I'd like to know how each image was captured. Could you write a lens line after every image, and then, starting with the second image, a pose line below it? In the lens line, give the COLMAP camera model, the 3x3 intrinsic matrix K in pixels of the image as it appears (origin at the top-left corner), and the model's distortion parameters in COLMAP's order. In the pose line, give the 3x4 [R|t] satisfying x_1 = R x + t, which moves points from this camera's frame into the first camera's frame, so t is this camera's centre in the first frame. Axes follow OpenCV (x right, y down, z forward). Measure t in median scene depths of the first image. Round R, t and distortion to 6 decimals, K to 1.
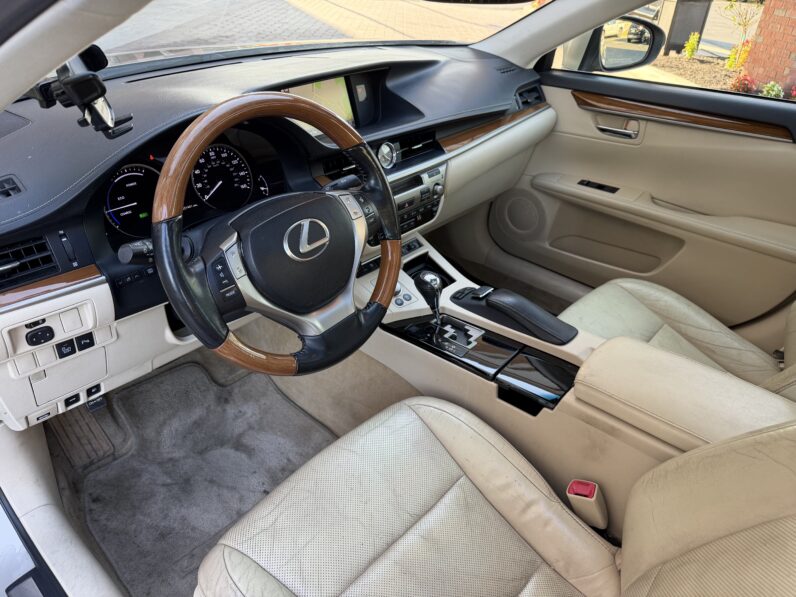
lens RADIAL K [[559.8, 0, 398.0], [0, 559.8, 298.5], [0, 0, 1]] dist [0.071556, -0.085363]
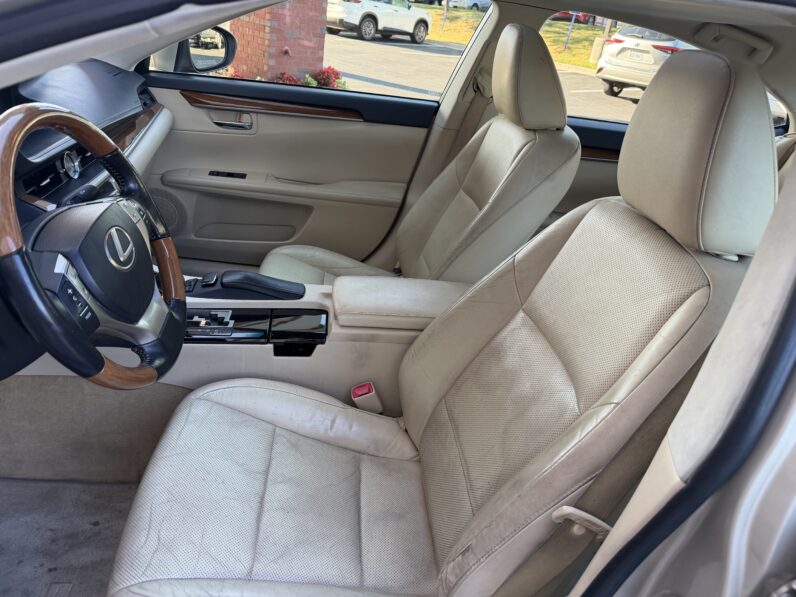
lens RADIAL K [[562.4, 0, 398.0], [0, 562.4, 298.5], [0, 0, 1]] dist [0.095154, -0.172291]
pose [[0.678599, -0.289881, 0.674887, -0.274892], [0.288602, 0.950159, 0.117927, 0.000174], [-0.675435, 0.114749, 0.728437, -0.023339]]
